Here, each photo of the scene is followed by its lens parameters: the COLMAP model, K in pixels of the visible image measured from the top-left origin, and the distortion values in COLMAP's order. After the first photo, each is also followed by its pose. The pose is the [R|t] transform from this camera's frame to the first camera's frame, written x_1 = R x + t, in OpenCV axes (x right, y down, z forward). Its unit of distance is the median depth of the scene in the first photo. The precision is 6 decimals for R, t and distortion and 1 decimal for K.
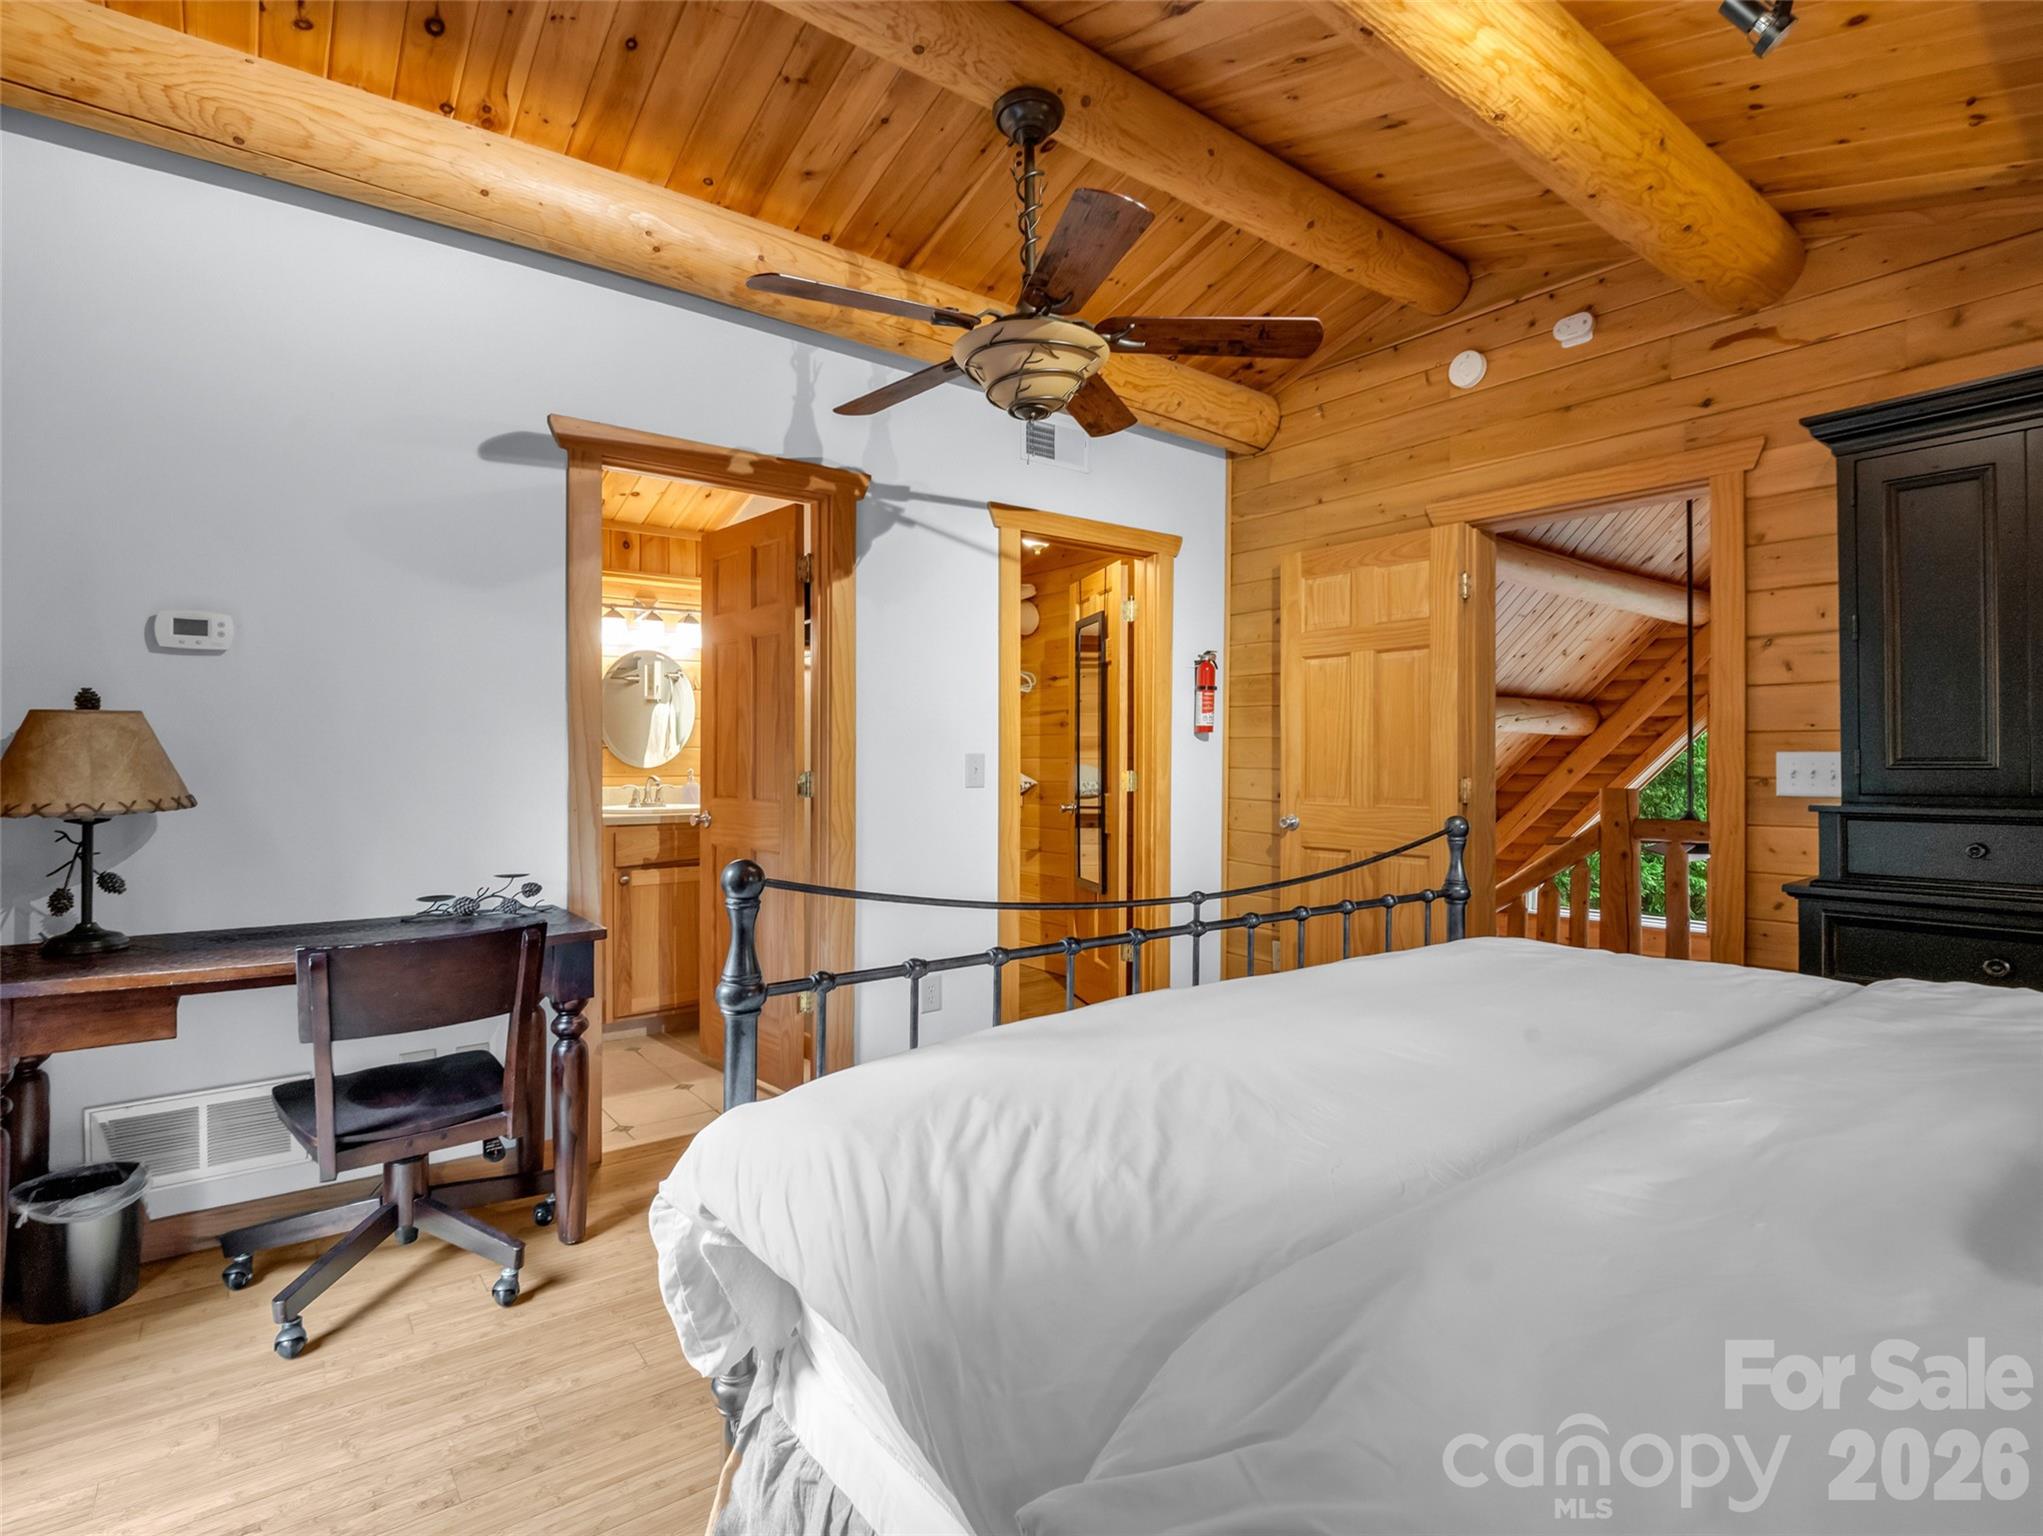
lens RADIAL K [[1023.9, 0, 1024.5], [0, 1023.9, 754.6], [0, 0, 1]] dist [-0.012985, -0.001411]
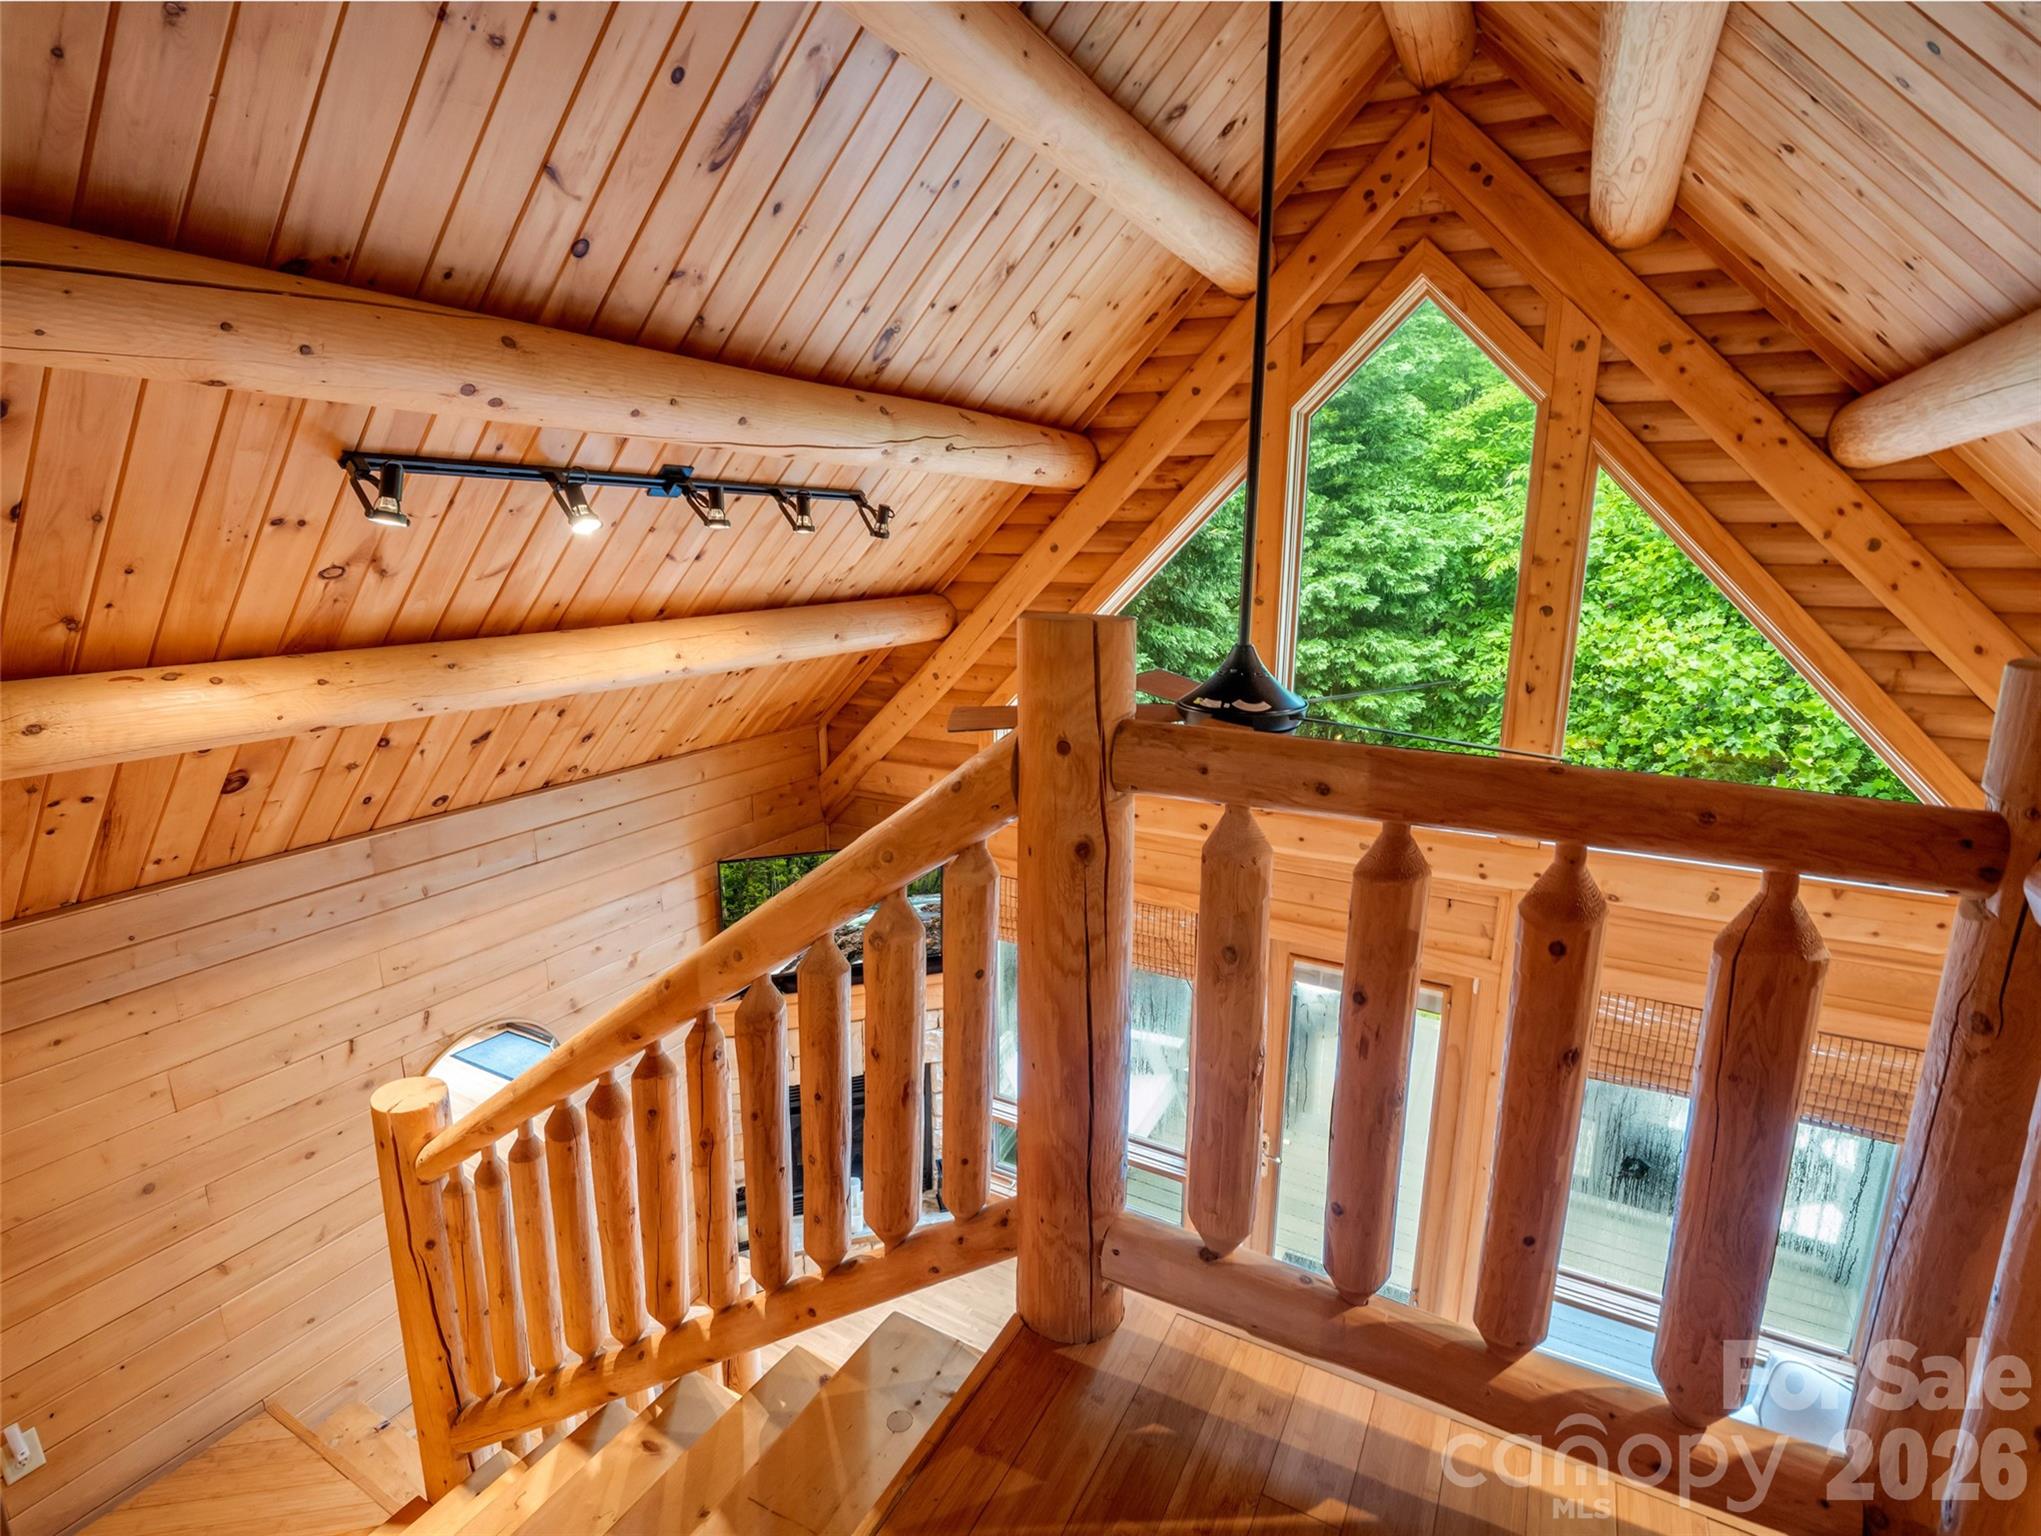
lens RADIAL K [[954.1, 0, 1072.6], [0, 954.1, 759.5], [0, 0, 1]] dist [-0.002705, -0.000639]
pose [[0.897280, -0.094863, 0.431149, 0.351942], [-0.008500, 0.972746, 0.231717, 0.008283], [-0.441379, -0.211580, 0.872020, 0.575459]]
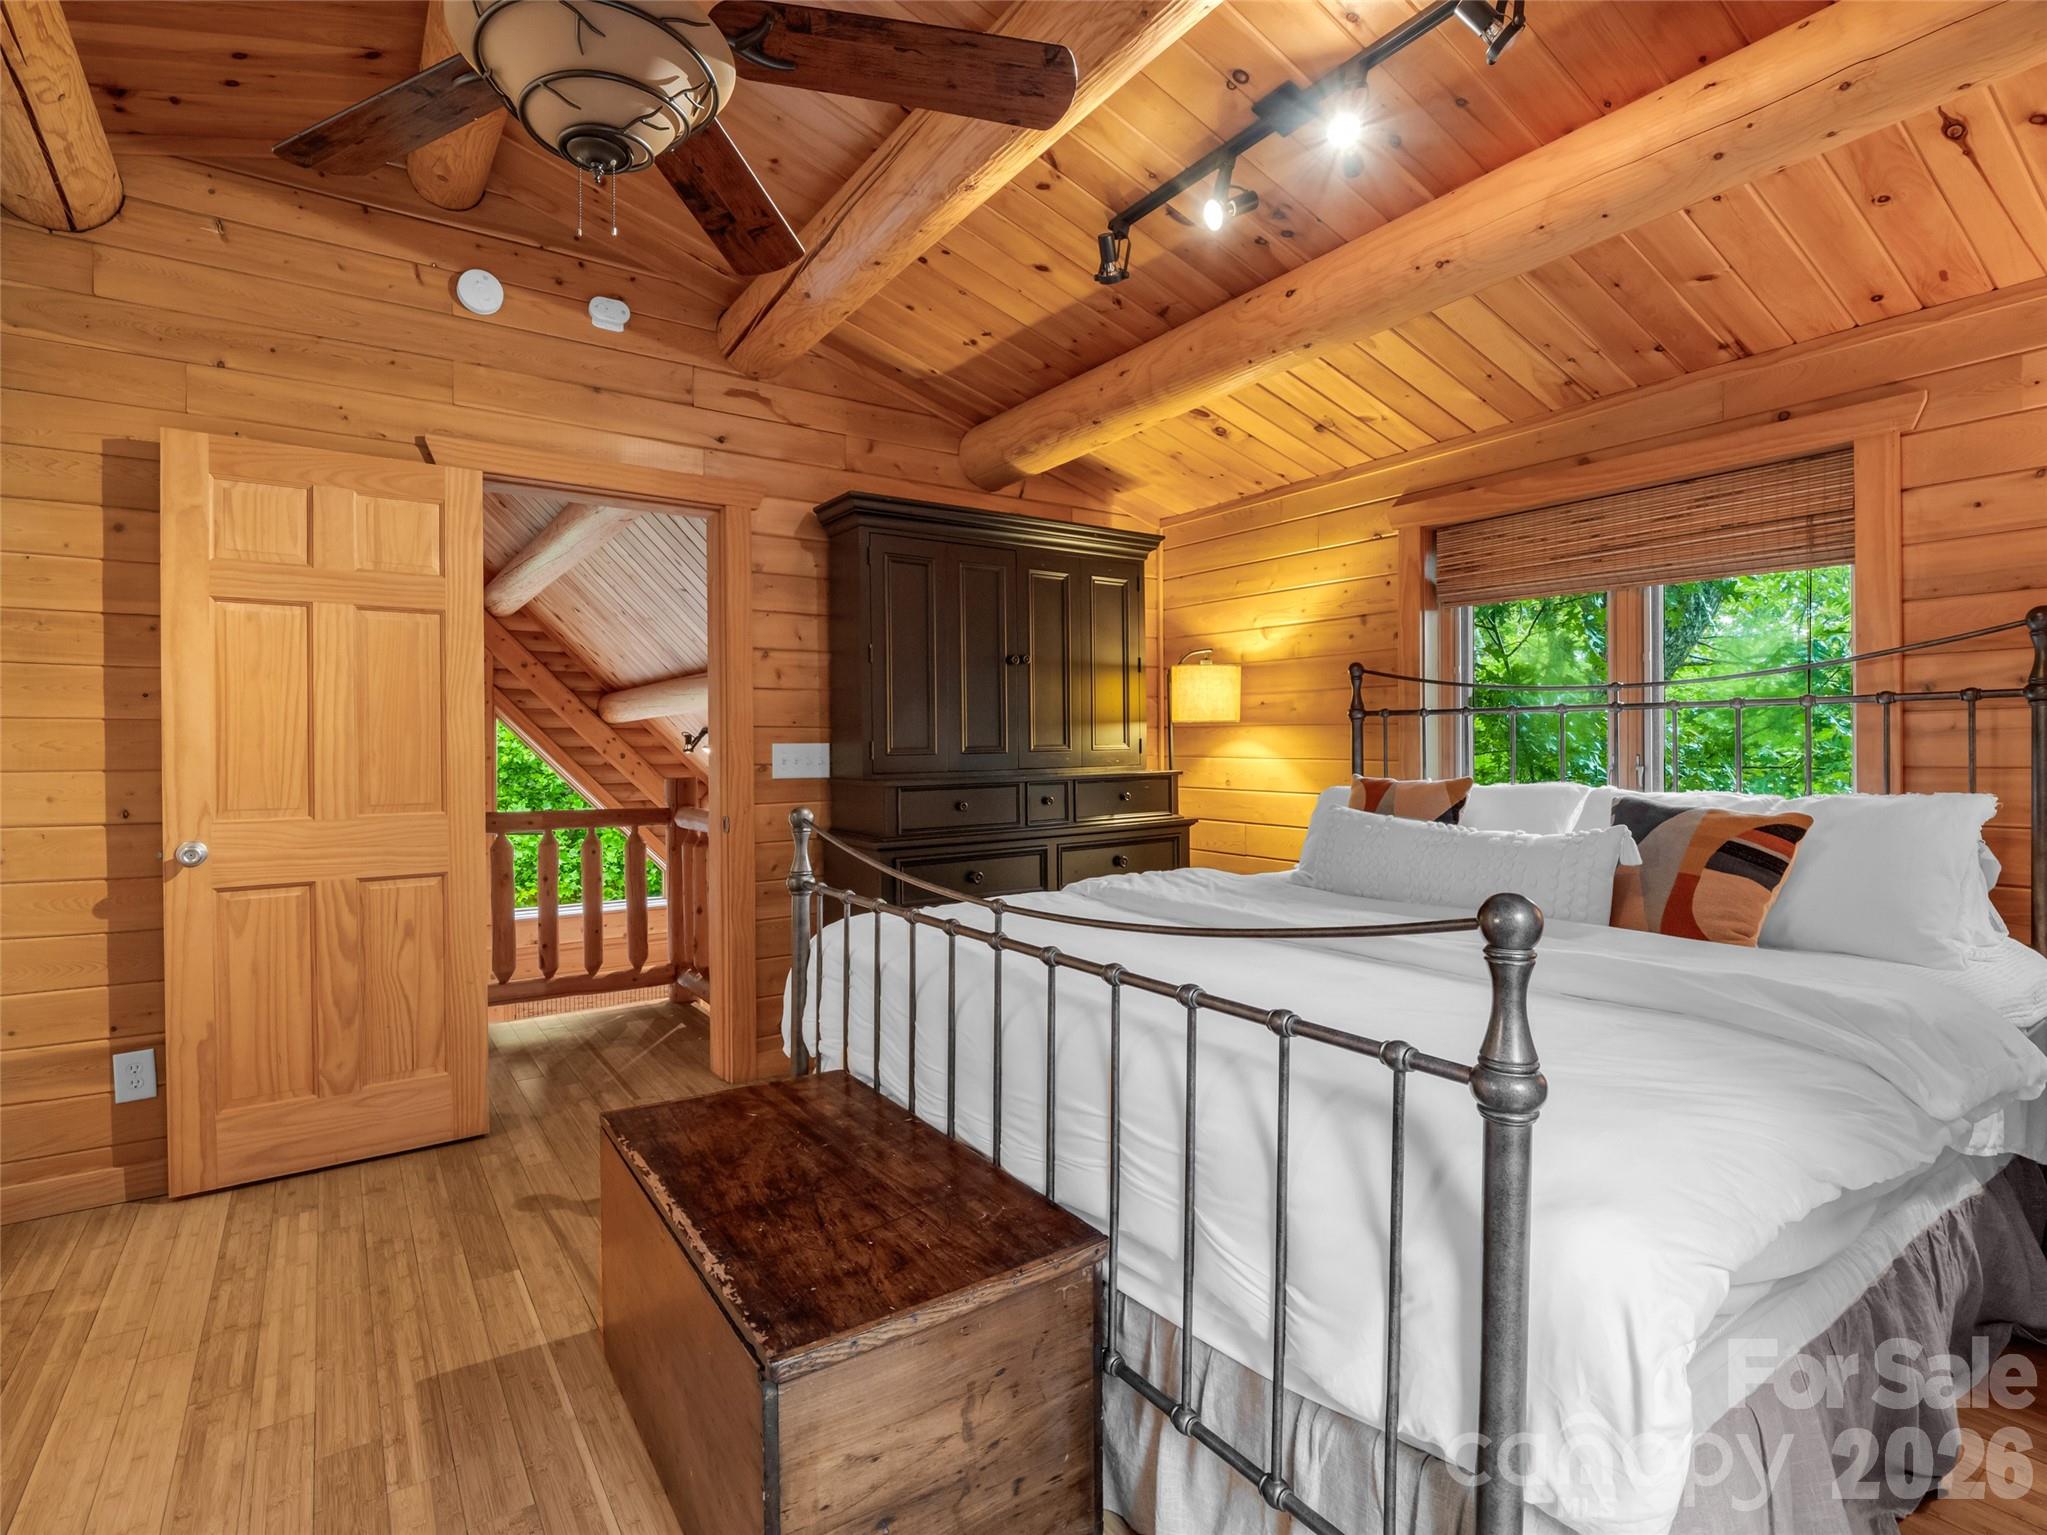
lens RADIAL K [[1025.9, 0, 1020.1], [0, 1025.9, 749.5], [0, 0, 1]] dist [-0.012985, -0.001411]
pose [[0.033460, -0.003140, 0.999435, -0.253543], [0.004398, 0.999986, 0.002995, 0.001269], [-0.999430, 0.004296, 0.033473, 0.334018]]
